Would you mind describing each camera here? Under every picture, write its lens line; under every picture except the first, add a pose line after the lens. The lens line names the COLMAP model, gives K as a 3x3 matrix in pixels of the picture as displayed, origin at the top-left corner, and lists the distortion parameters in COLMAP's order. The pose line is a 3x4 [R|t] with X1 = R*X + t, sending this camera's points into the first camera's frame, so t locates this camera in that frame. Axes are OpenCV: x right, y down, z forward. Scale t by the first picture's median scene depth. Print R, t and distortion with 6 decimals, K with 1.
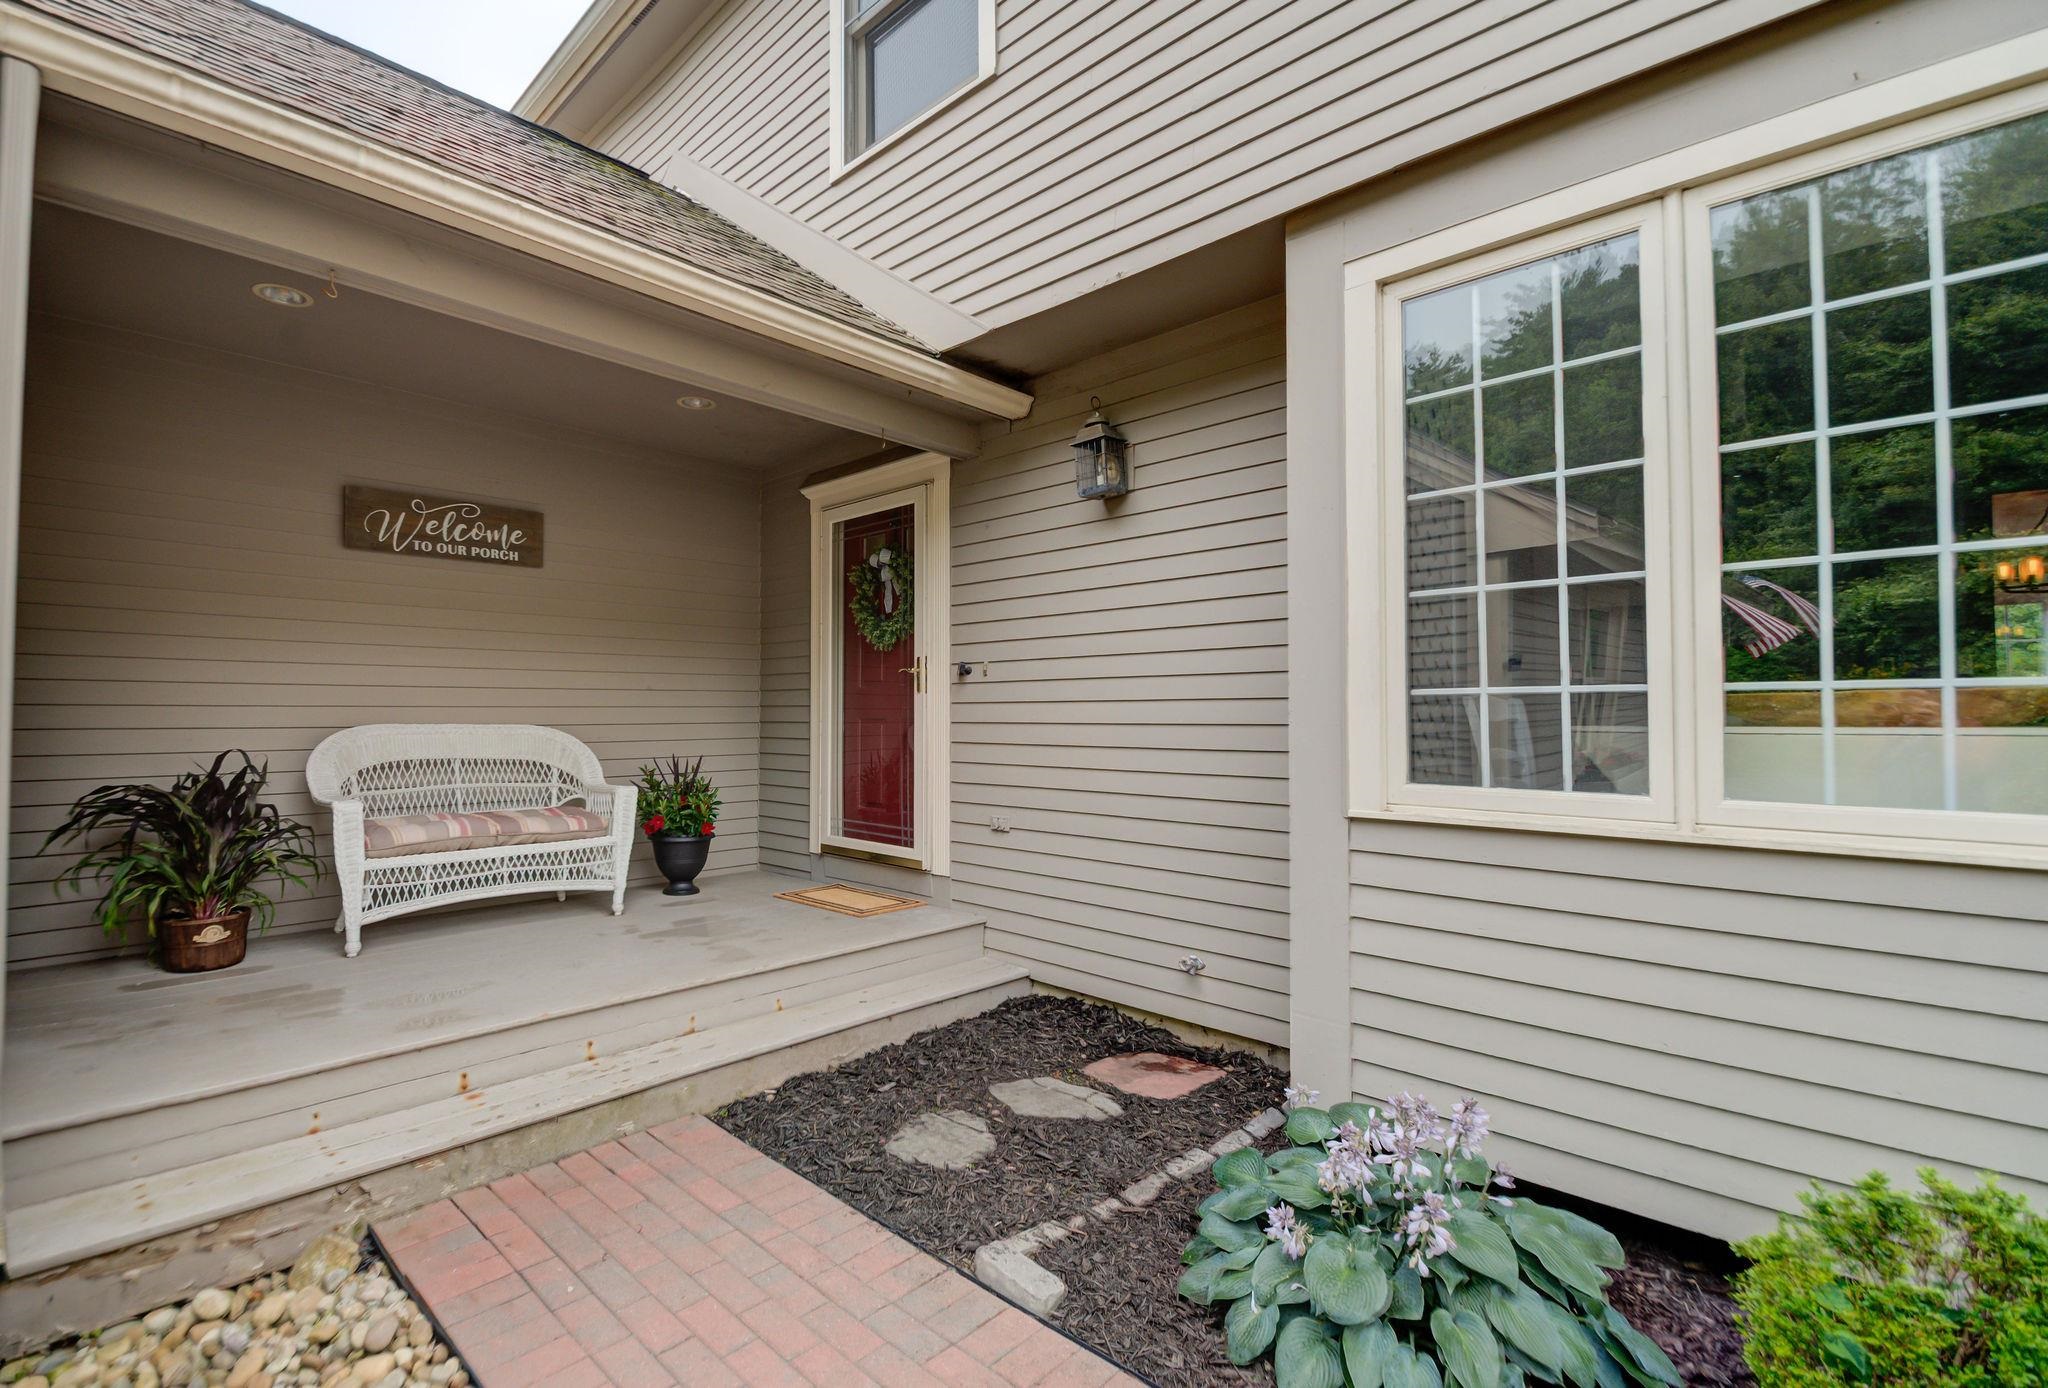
lens RADIAL K [[933.1, 0, 903.9], [0, 933.1, 690.1], [0, 0, 1]] dist [-0.000042, 0.000233]
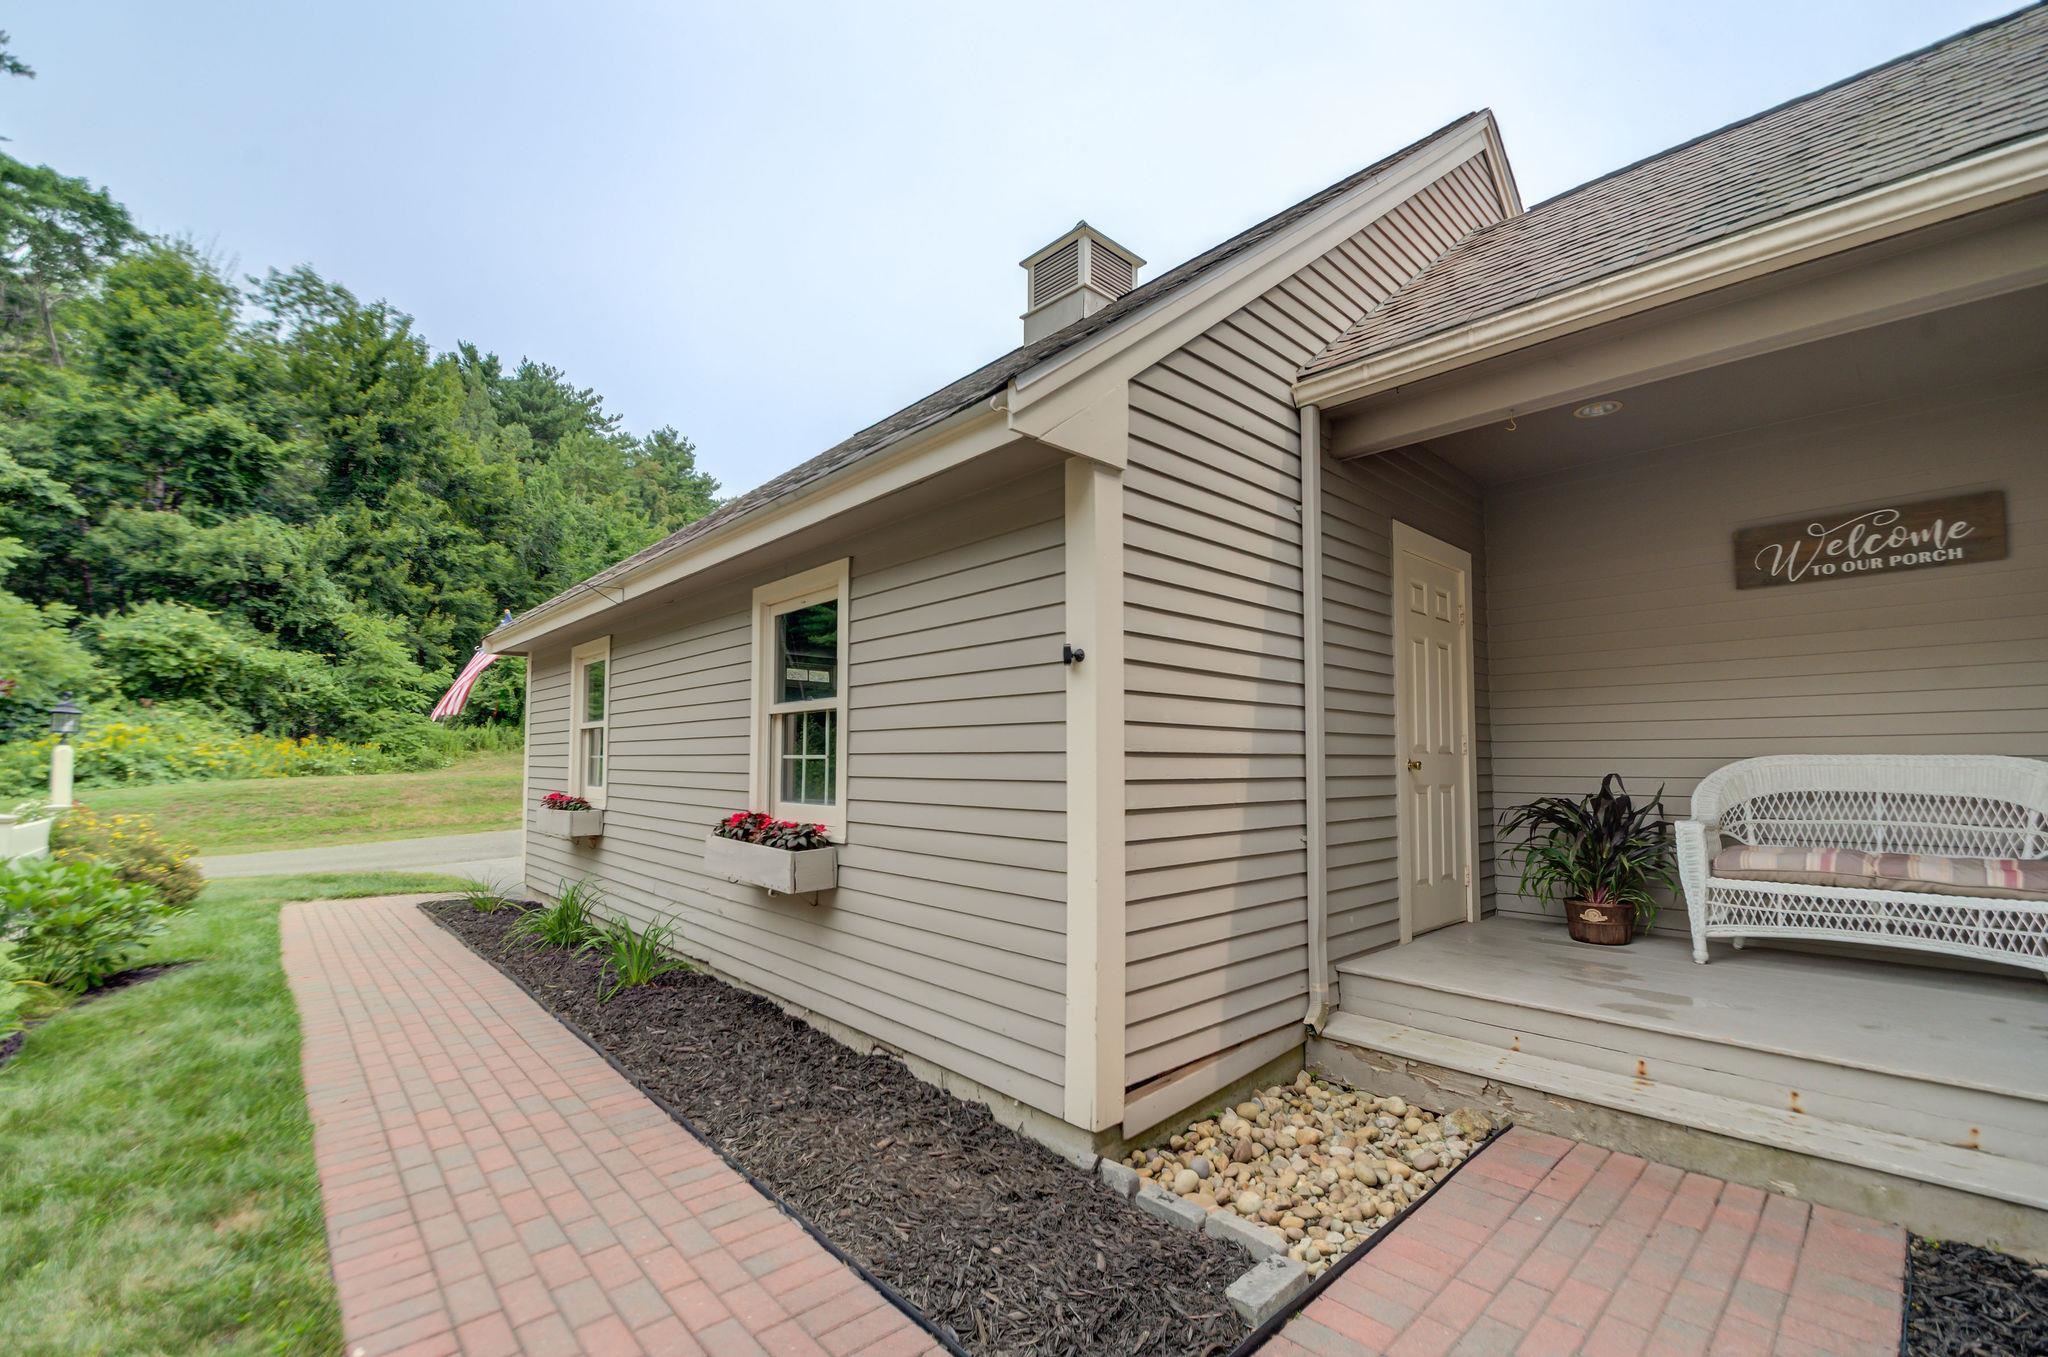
lens RADIAL K [[853.4, 0, 1021.6], [0, 853.4, 731.2], [0, 0, 1]] dist [0.000490, -0.006790]
pose [[-0.009767, -0.036775, -0.999276, 0.356981], [0.025873, 0.998980, -0.037017, 0.022611], [0.999618, -0.026216, -0.008805, 0.175823]]
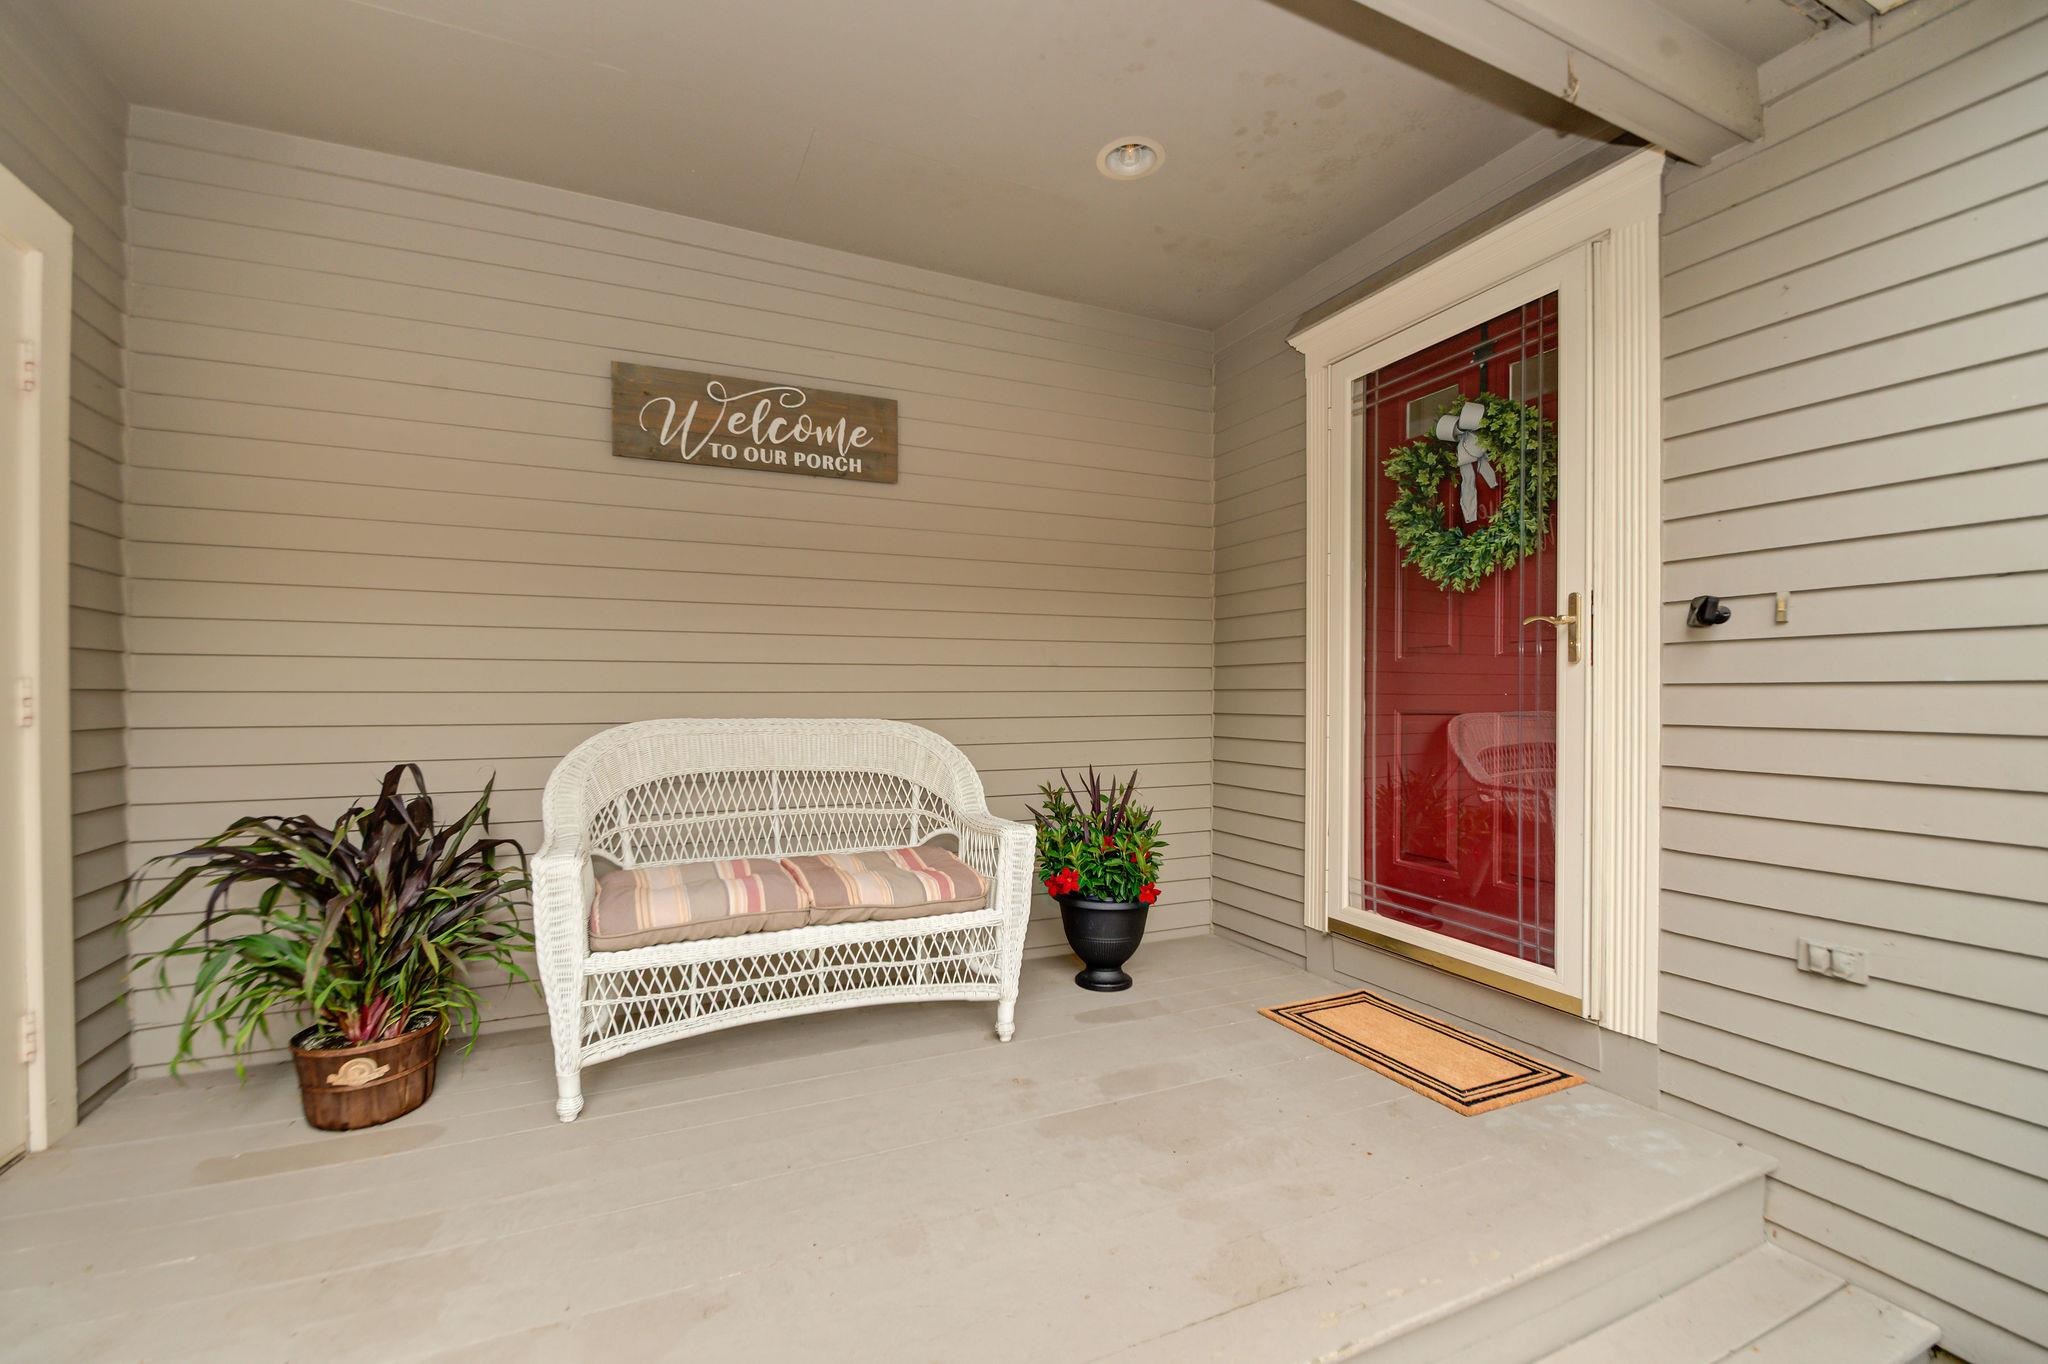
lens RADIAL K [[829.5, 0, 1011.9], [0, 829.5, 690.9], [0, 0, 1]] dist [-0.008232, -0.005653]
pose [[0.951633, -0.000598, -0.307238, -0.137442], [0.007356, 0.999756, 0.020838, 0.005672], [0.307150, -0.022090, 0.951405, 0.493156]]
